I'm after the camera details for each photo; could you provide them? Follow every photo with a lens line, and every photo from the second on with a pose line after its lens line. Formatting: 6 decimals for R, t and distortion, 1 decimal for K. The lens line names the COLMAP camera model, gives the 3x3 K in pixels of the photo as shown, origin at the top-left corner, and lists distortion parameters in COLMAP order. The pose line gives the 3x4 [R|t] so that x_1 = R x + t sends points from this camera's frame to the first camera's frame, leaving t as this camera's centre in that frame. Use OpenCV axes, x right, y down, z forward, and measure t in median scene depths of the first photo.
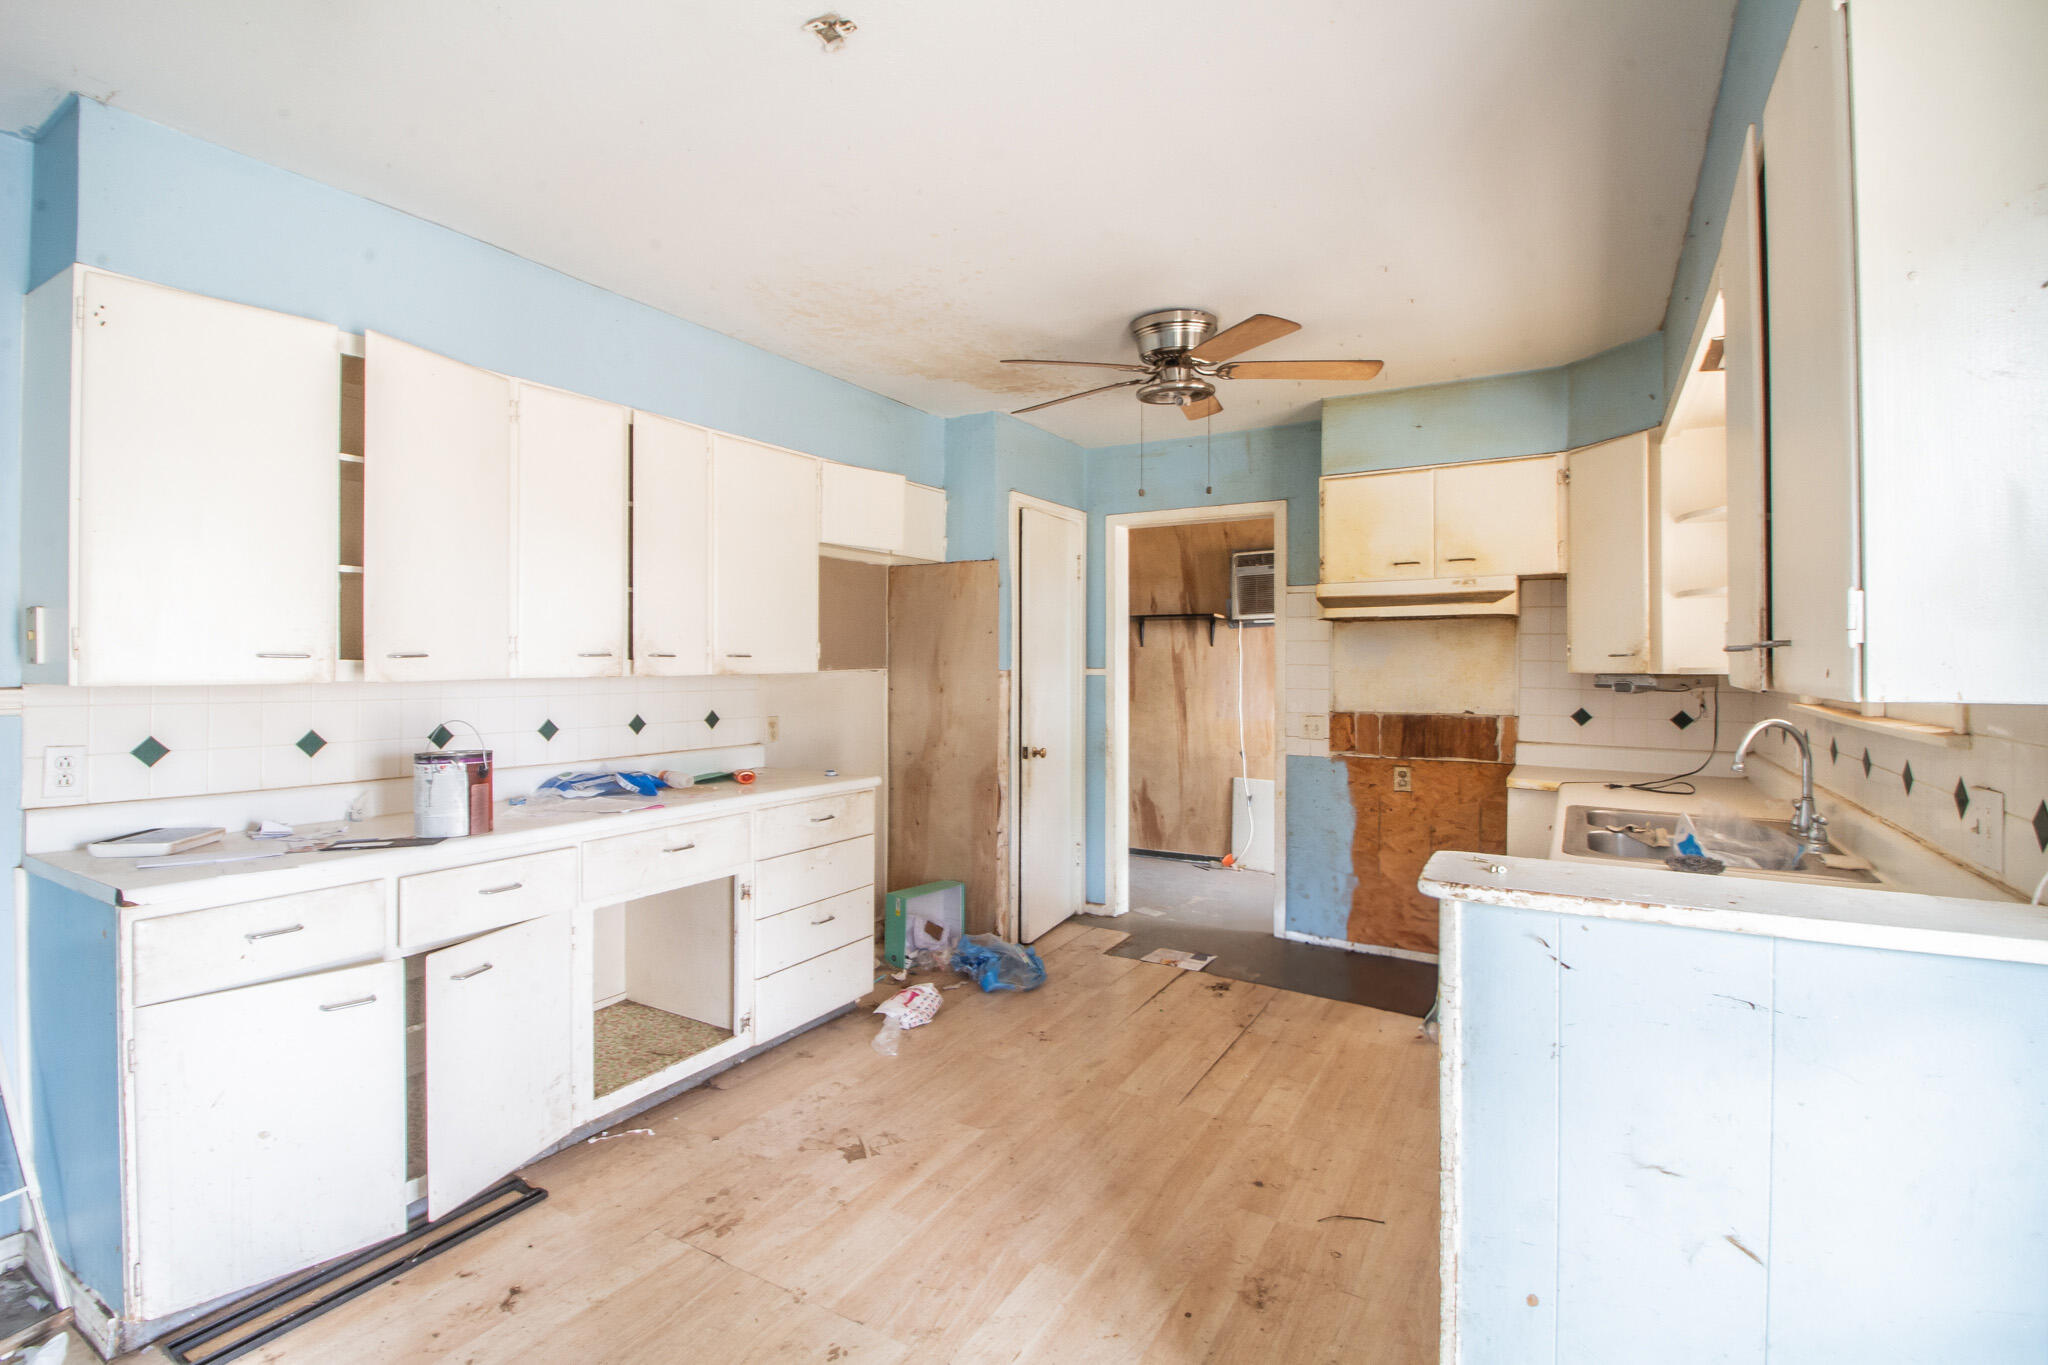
lens RADIAL K [[936.6, 0, 1028.3], [0, 936.6, 669.0], [0, 0, 1]] dist [-0.000331, -0.000532]
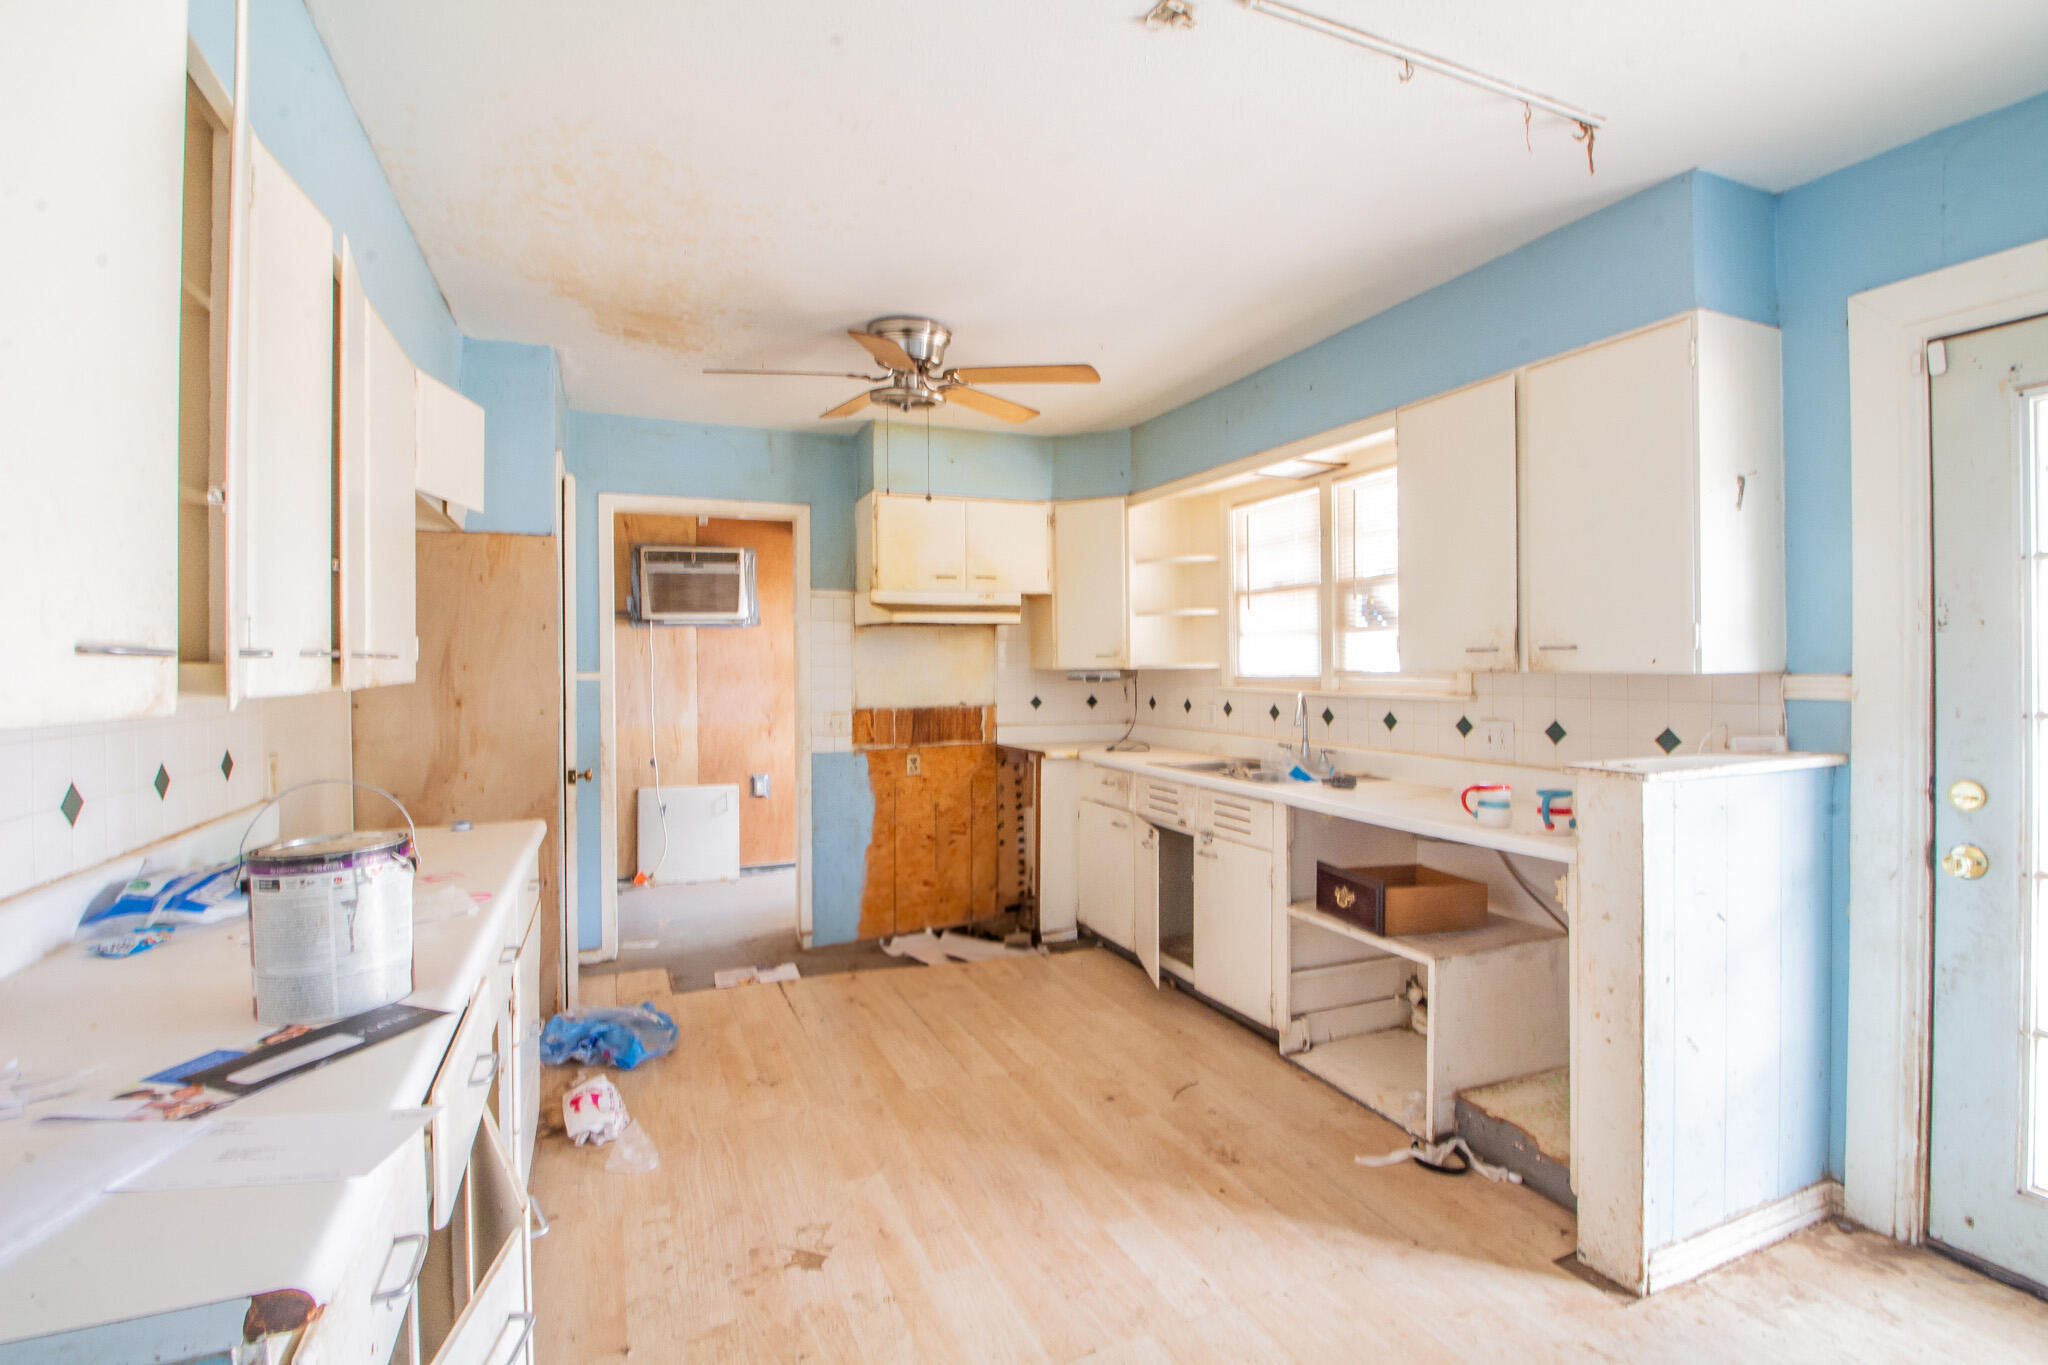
lens RADIAL K [[936.6, 0, 1008.4], [0, 936.6, 671.8], [0, 0, 1]] dist [-0.000331, -0.000532]
pose [[0.597711, -0.012918, 0.801607, -0.540328], [0.013219, 0.999893, 0.006257, -0.001290], [-0.801602, 0.006857, 0.597818, 0.269566]]
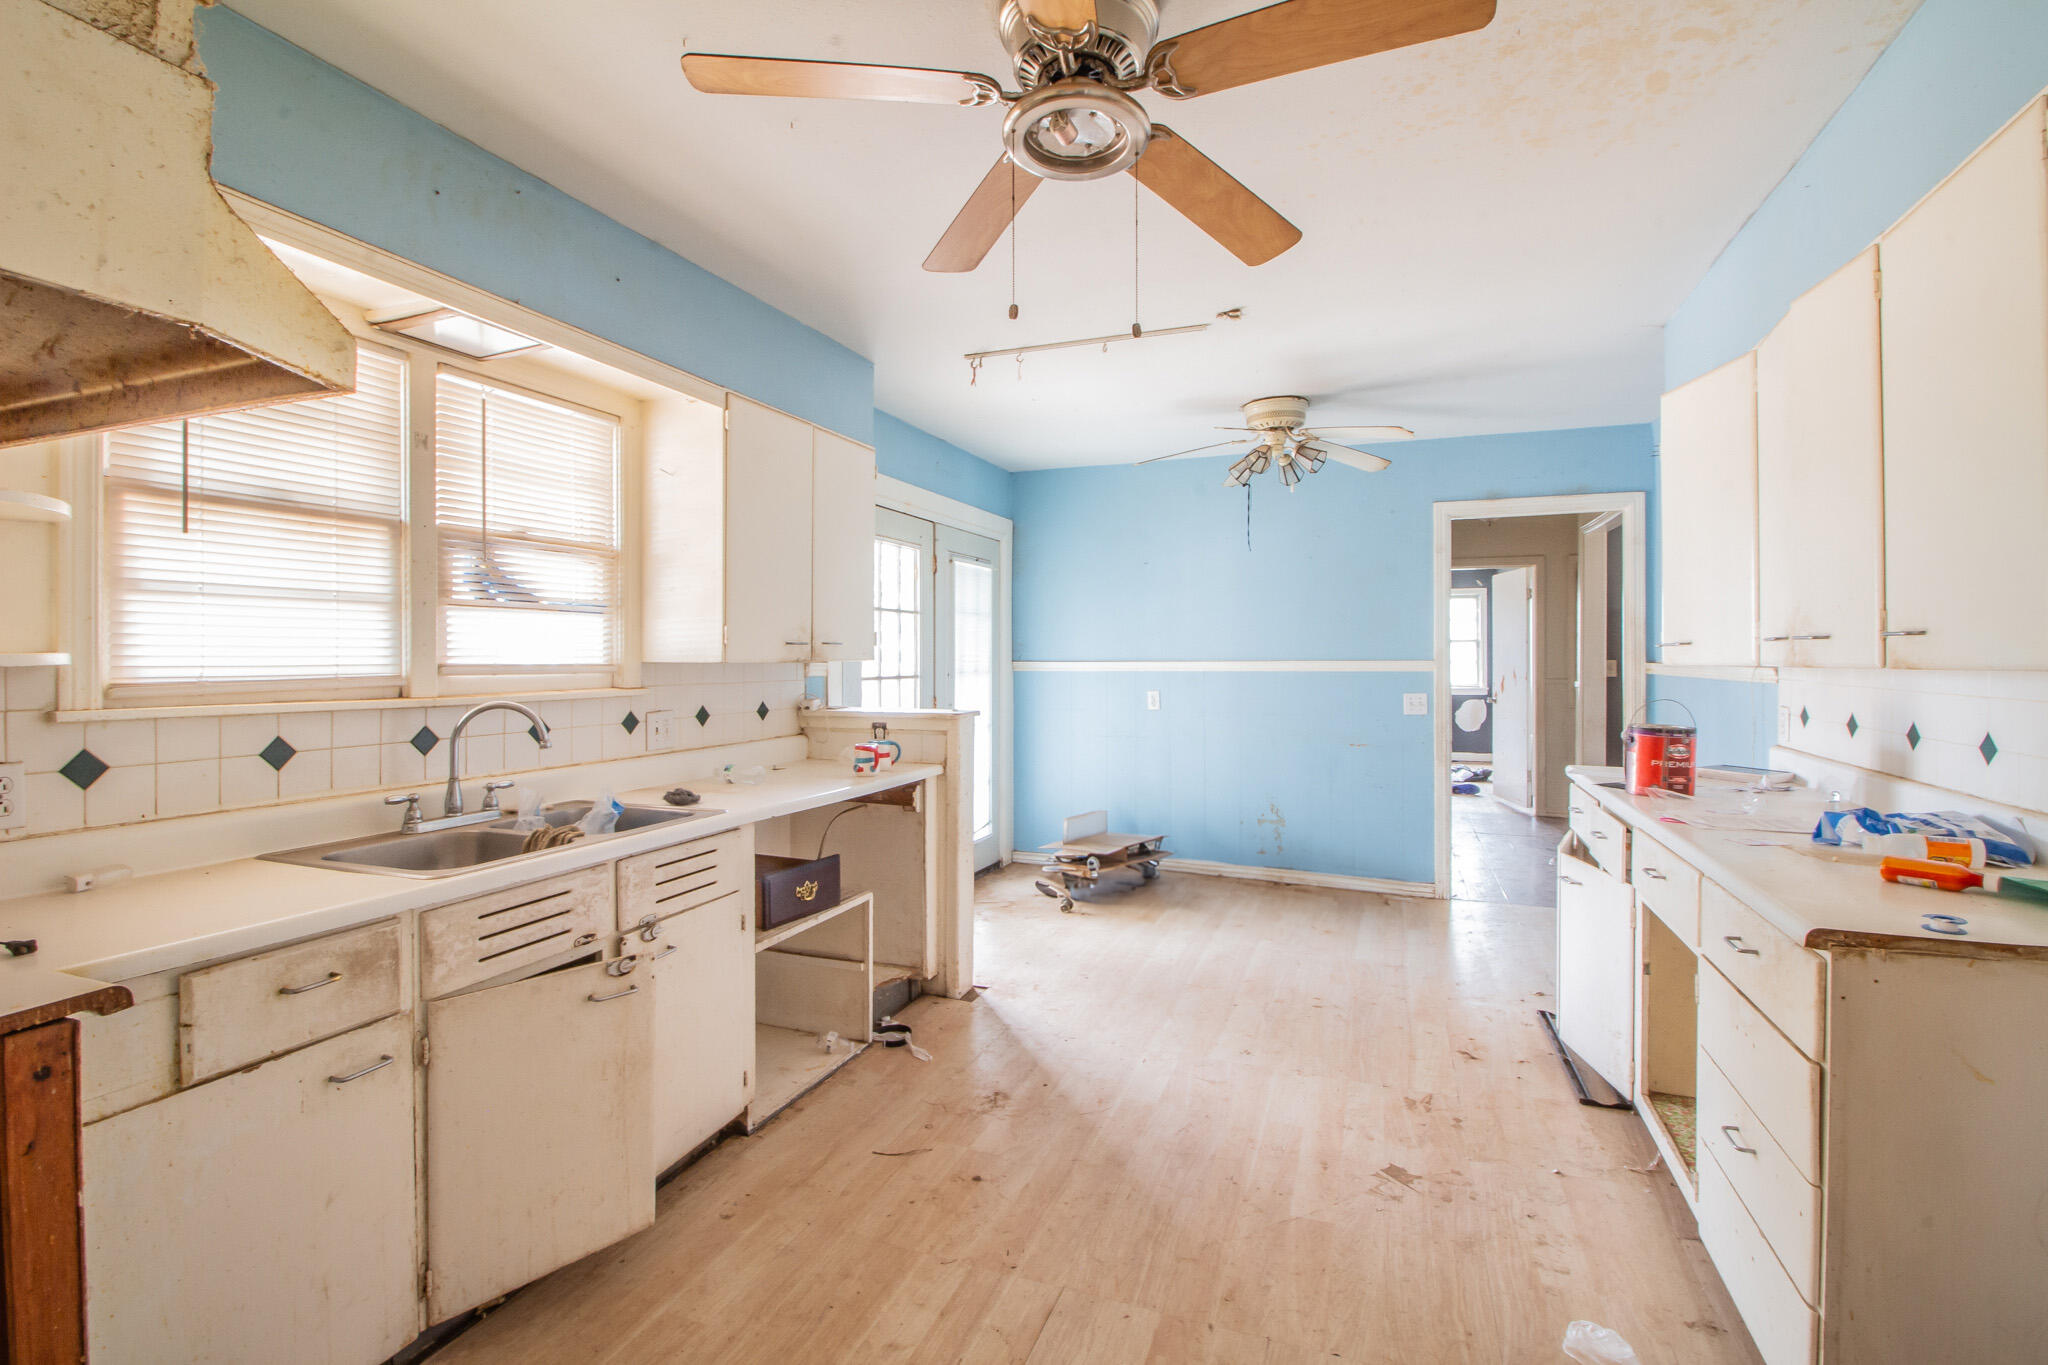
lens RADIAL K [[936.6, 0, 1030.3], [0, 936.6, 661.1], [0, 0, 1]] dist [-0.000331, -0.000532]
pose [[-0.986494, -0.000986, -0.163793, 0.244808], [-0.003494, 0.999881, 0.015020, -0.006304], [0.163759, 0.015389, -0.986380, 1.369043]]
